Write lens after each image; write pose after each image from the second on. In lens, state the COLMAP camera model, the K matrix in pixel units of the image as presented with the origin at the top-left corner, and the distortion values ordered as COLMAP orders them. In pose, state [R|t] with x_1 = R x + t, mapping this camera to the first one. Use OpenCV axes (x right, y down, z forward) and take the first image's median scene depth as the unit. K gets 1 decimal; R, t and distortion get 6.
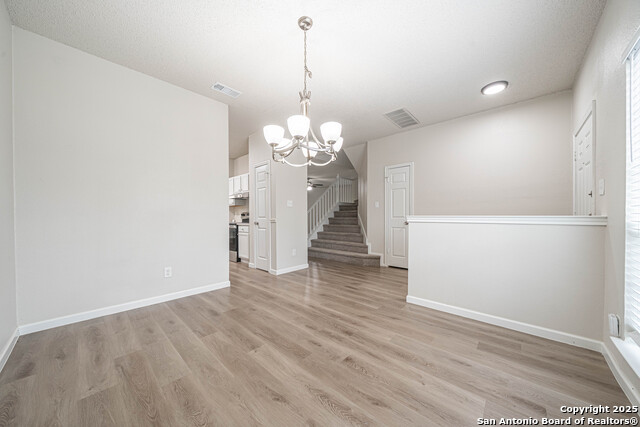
lens RADIAL K [[222.7, 0, 316.8], [0, 222.7, 217.9], [0, 0, 1]] dist [0.000539, -0.000040]
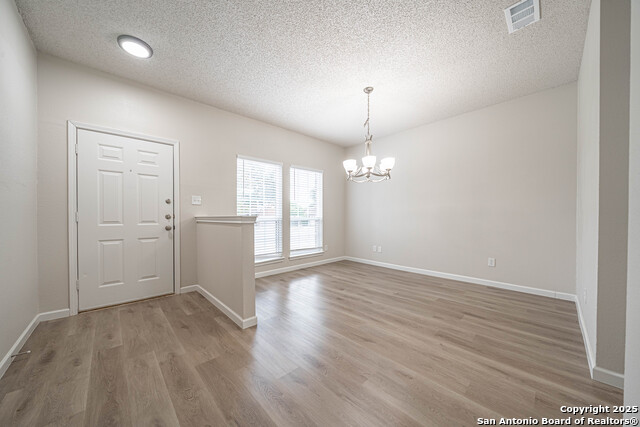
lens RADIAL K [[222.7, 0, 316.8], [0, 222.7, 217.9], [0, 0, 1]] dist [0.000539, -0.000040]
pose [[-0.997585, 0.000788, 0.069445, 0.152590], [0.001640, 0.999924, 0.012212, -0.012999], [-0.069431, 0.012296, -0.997511, 1.997604]]
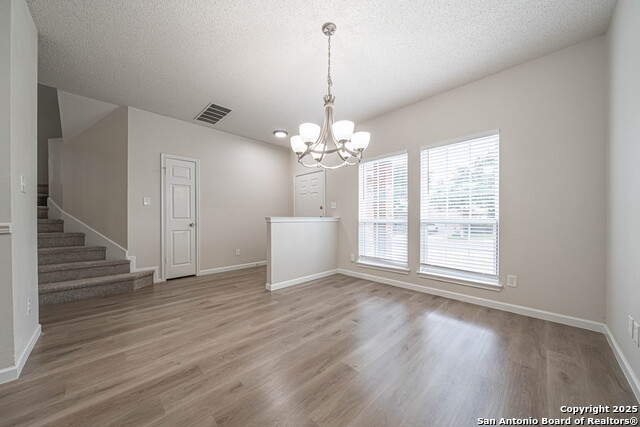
lens RADIAL K [[222.7, 0, 316.8], [0, 222.7, 217.9], [0, 0, 1]] dist [0.000539, -0.000040]
pose [[0.047854, -0.002702, 0.998851, -0.845052], [0.006266, 0.999977, 0.002405, -0.007376], [-0.998835, 0.006144, 0.047870, 0.791225]]
